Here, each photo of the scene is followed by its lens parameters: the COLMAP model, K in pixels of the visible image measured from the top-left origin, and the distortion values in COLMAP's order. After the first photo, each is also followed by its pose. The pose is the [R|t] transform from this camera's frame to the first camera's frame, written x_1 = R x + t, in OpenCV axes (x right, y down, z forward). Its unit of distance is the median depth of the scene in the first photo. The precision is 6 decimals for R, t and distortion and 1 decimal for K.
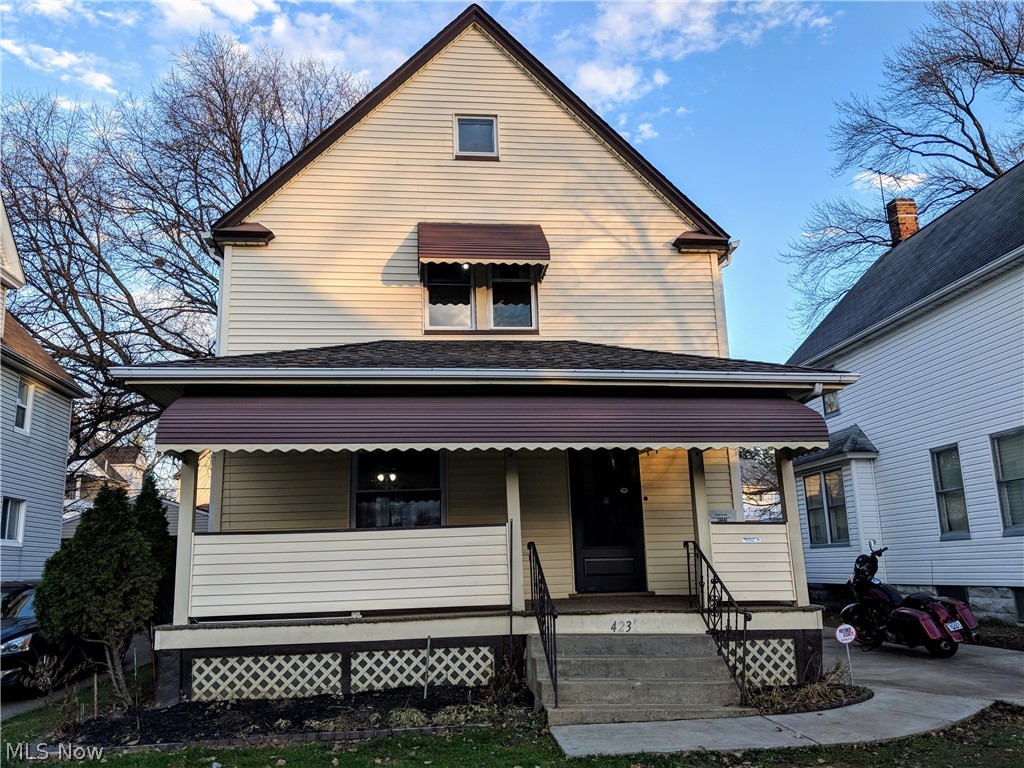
lens RADIAL K [[820.1, 0, 512.0], [0, 820.1, 384.0], [0, 0, 1]] dist [0.077197, -0.136286]
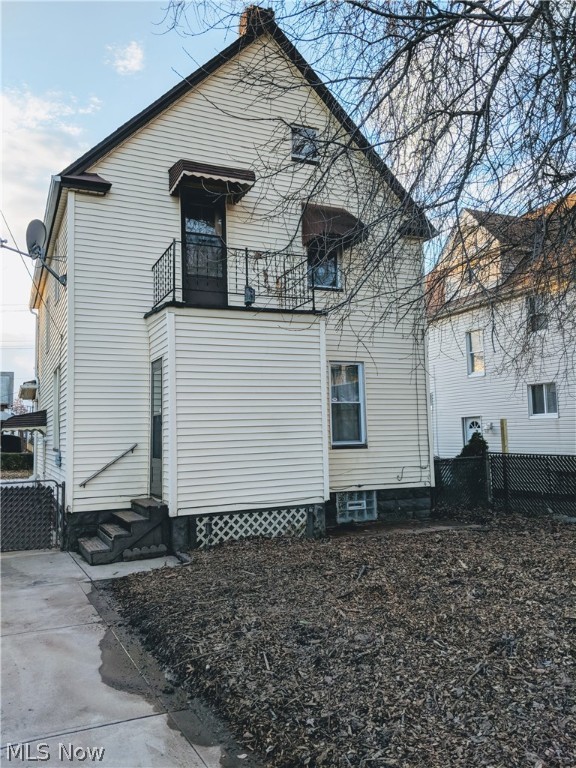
lens RADIAL K [[615.1, 0, 288.0], [0, 615.1, 384.0], [0, 0, 1]] dist [0.077197, -0.136286]
pose [[0.945526, 0.031884, 0.323983, -0.376960], [-0.061157, 0.994871, 0.080575, 0.021767], [-0.319752, -0.095999, 0.942626, 0.030152]]
